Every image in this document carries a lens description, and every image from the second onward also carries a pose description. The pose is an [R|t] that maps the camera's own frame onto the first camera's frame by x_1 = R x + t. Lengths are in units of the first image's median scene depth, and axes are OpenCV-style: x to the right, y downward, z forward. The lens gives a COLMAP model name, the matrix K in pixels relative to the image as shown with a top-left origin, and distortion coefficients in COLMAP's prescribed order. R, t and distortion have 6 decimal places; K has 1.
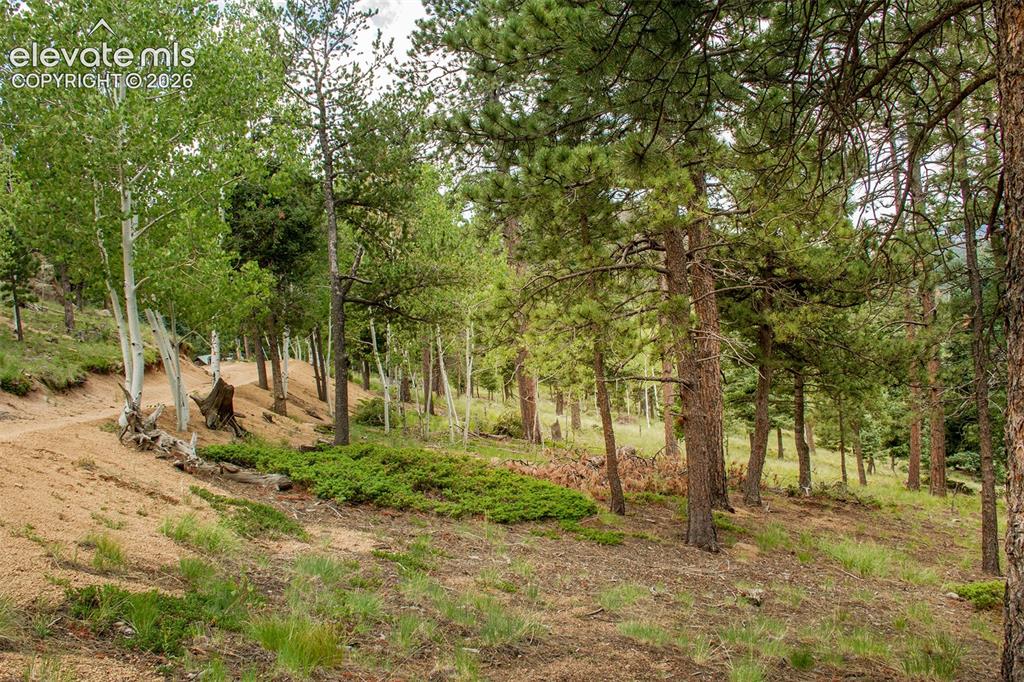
lens RADIAL K [[865.3, 0, 554.1], [0, 865.3, 345.2], [0, 0, 1]] dist [-0.173801, 0.141877]
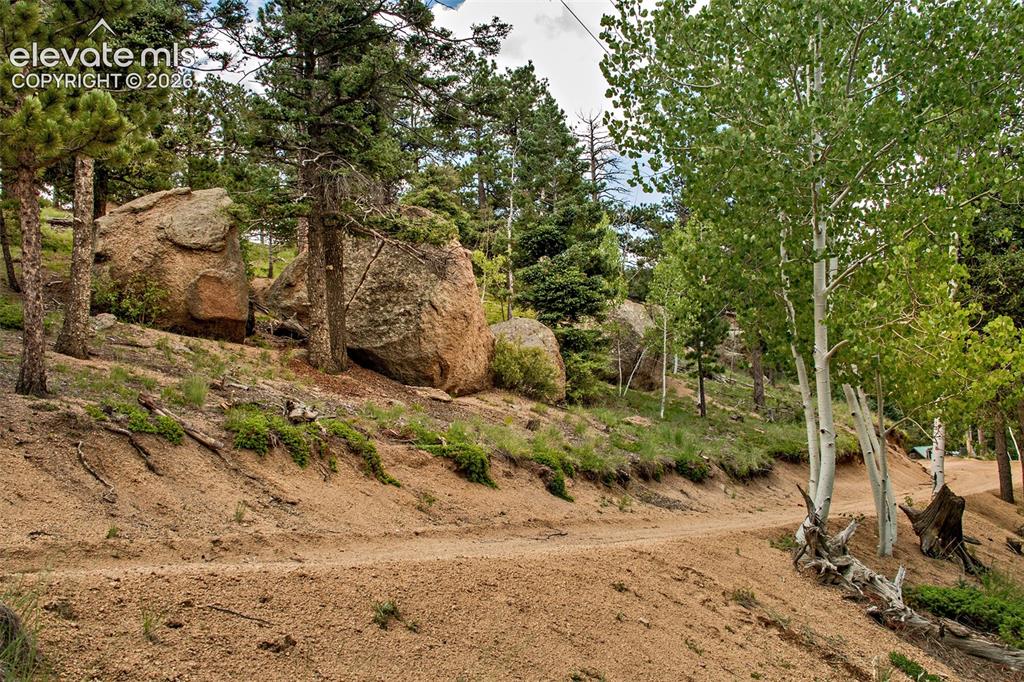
lens RADIAL K [[1045.6, 0, 487.0], [0, 1045.6, 362.2], [0, 0, 1]] dist [-0.001305, 0.000000]
pose [[0.703724, 0.011391, -0.710383, -0.048803], [-0.059705, 0.997283, -0.043153, -0.003453], [0.707961, 0.072781, 0.702492, 0.116723]]
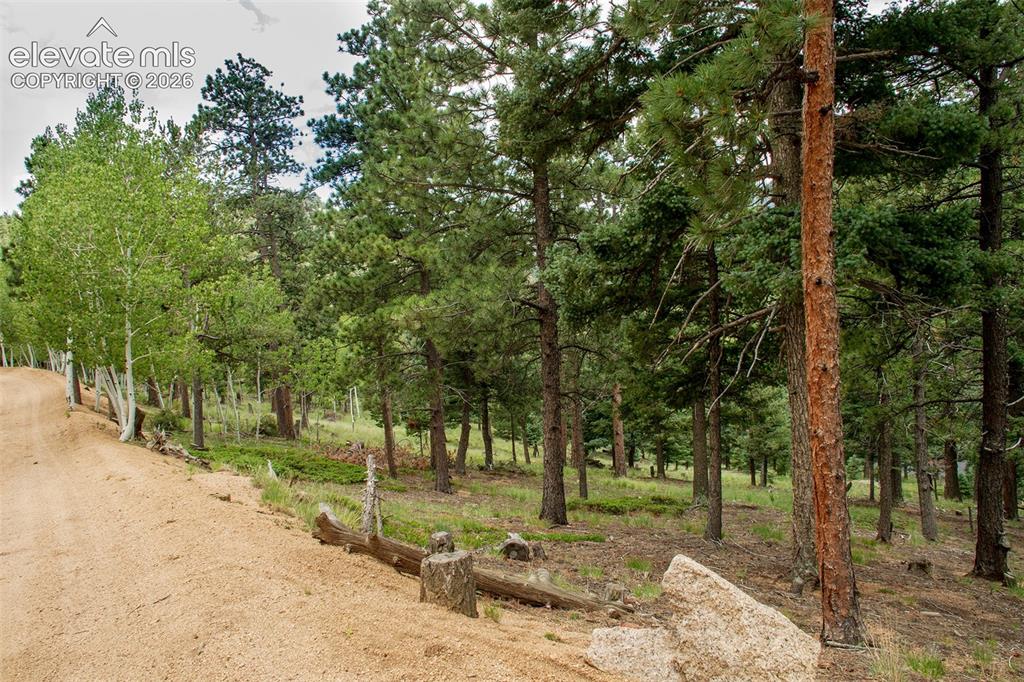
lens RADIAL K [[865.3, 0, 516.3], [0, 865.3, 351.2], [0, 0, 1]] dist [-0.173801, 0.141877]
pose [[0.946705, -0.001479, 0.322100, -0.246798], [-0.004347, 0.999840, 0.017365, -0.100973], [-0.322074, -0.017839, 0.946546, -0.752865]]
